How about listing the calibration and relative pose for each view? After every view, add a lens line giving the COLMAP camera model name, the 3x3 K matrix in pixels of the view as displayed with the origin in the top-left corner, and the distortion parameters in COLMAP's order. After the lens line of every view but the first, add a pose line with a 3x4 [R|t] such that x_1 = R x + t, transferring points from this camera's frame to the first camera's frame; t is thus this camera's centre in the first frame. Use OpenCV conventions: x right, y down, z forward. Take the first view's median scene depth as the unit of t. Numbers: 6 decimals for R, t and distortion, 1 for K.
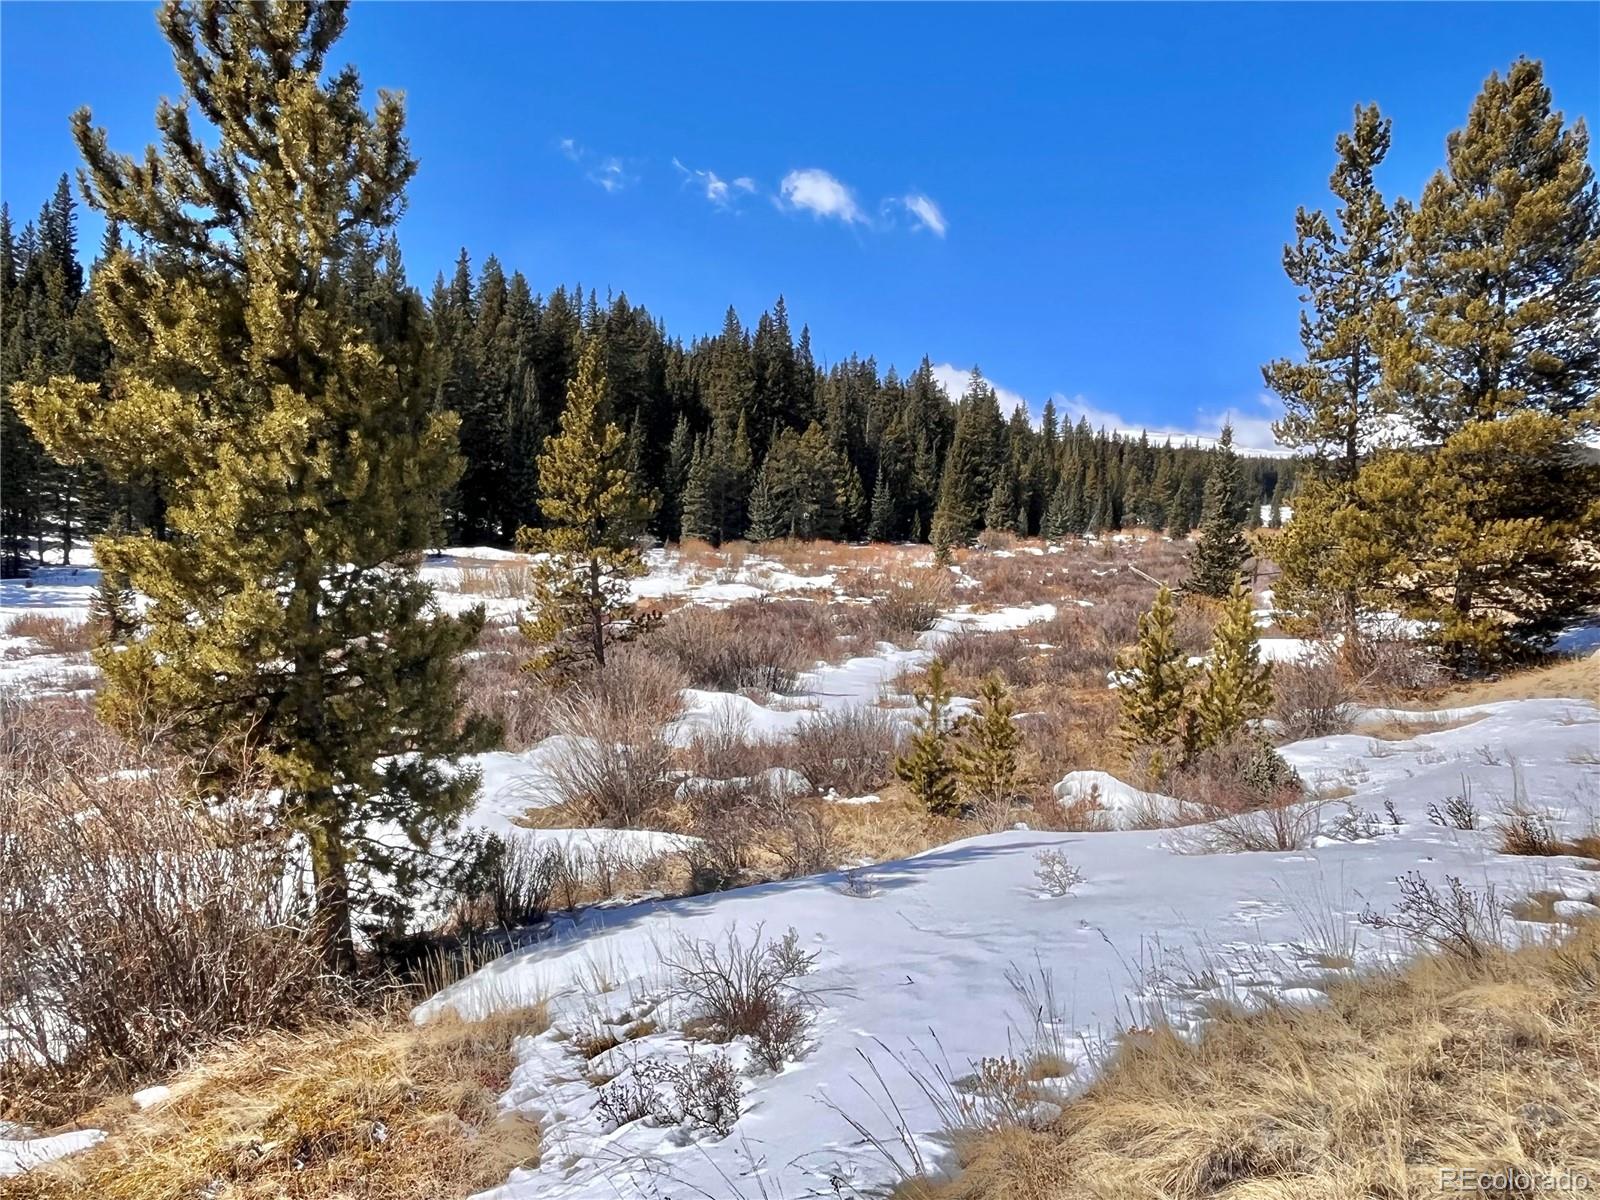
lens RADIAL K [[1183.8, 0, 808.8], [0, 1183.8, 589.7], [0, 0, 1]] dist [-0.002382, -0.002819]
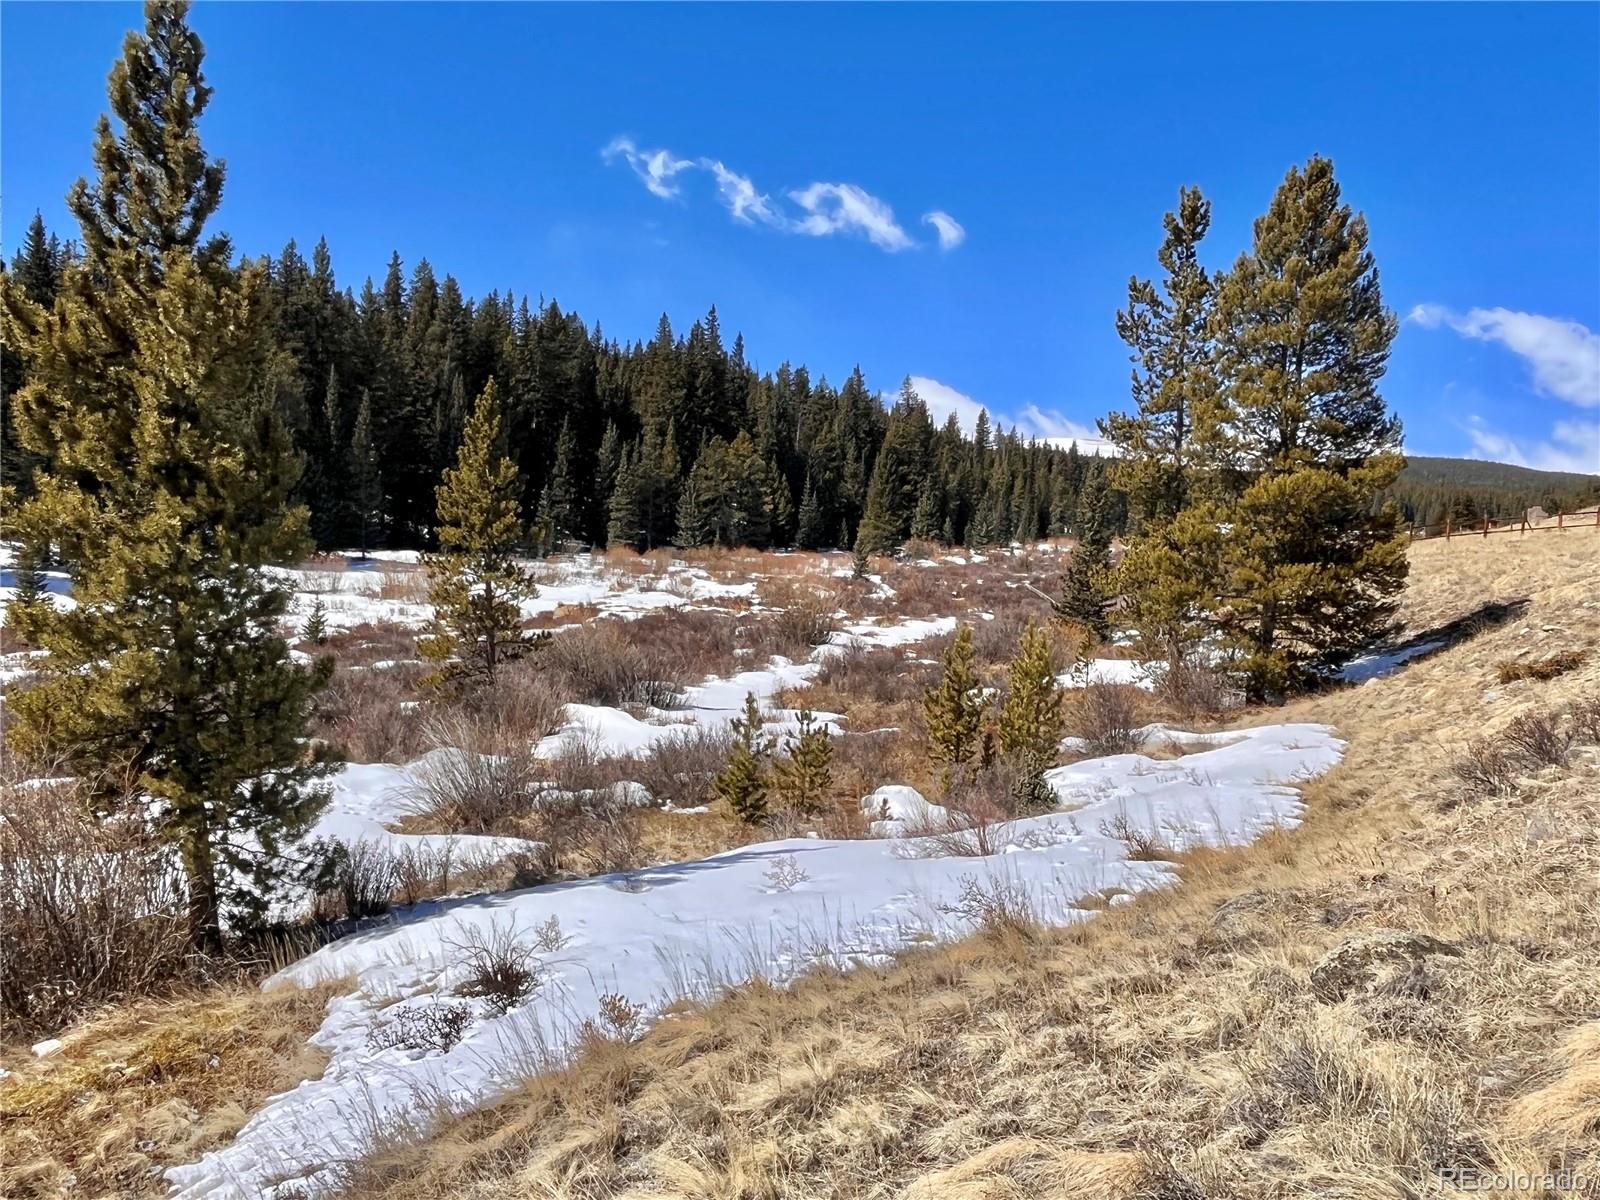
lens RADIAL K [[1169.4, 0, 798.7], [0, 1169.4, 586.9], [0, 0, 1]] dist [-0.001147, -0.005424]
pose [[0.998655, 0.013908, 0.049955, 0.080243], [-0.013605, 0.999887, -0.006401, -0.031024], [-0.050038, 0.005712, 0.998731, -0.131116]]
